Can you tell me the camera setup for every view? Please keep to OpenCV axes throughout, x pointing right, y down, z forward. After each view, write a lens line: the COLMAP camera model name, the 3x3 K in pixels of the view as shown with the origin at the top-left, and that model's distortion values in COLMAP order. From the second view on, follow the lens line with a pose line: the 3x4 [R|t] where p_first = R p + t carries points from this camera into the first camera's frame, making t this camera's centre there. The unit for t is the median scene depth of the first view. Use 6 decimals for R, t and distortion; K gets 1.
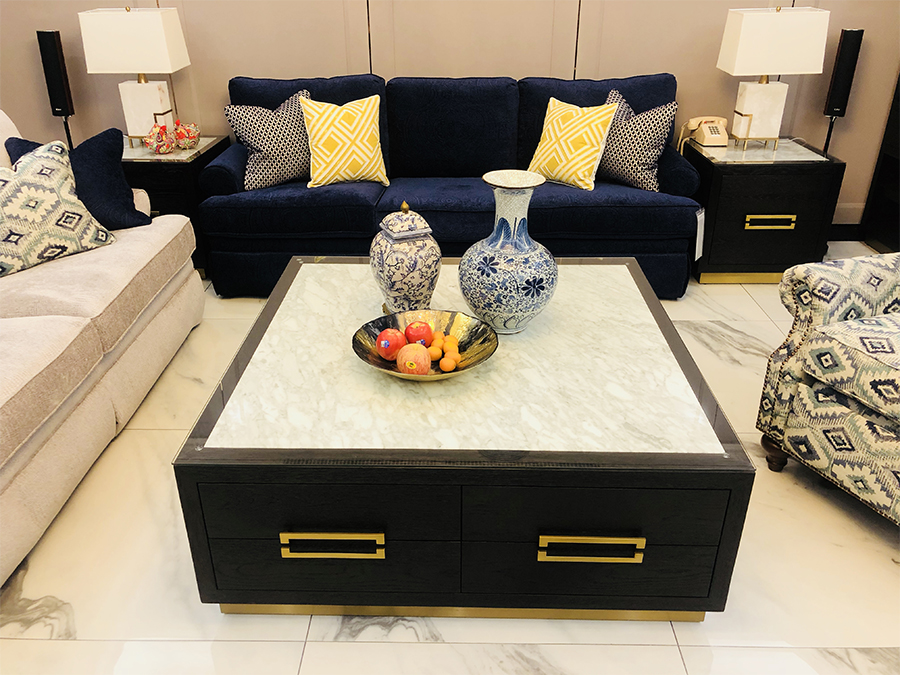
lens RADIAL K [[732.9, 0, 446.7], [0, 732.9, 335.1], [0, 0, 1]] dist [0.028809, -0.023023]
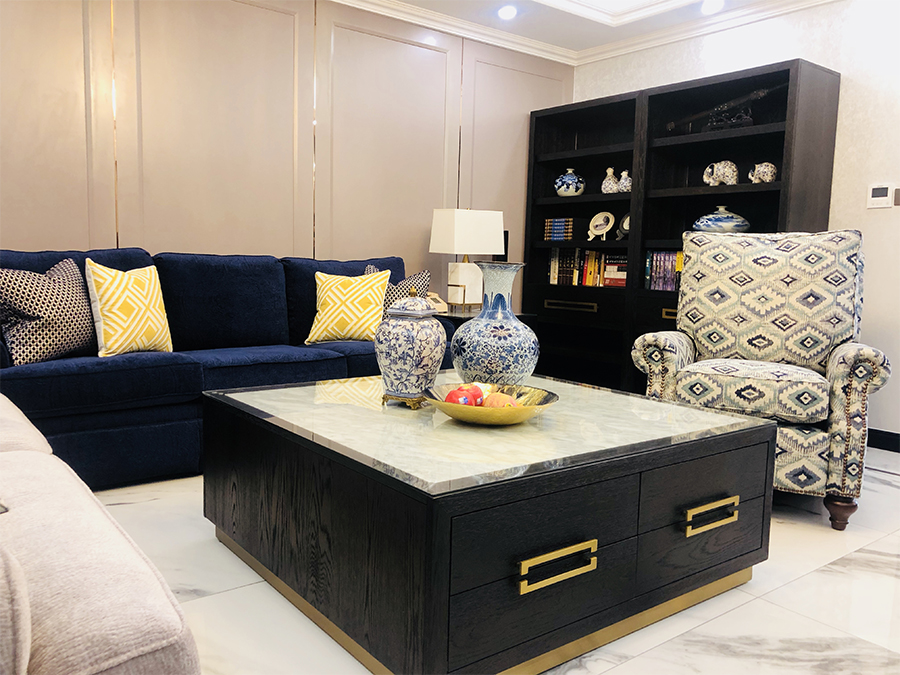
lens RADIAL K [[732.9, 0, 448.8], [0, 732.9, 342.2], [0, 0, 1]] dist [0.028809, -0.023023]
pose [[0.781477, -0.047418, 0.622129, -0.414507], [0.258301, 0.932237, -0.253407, 0.107592], [-0.567956, 0.358729, 0.740770, 0.129066]]
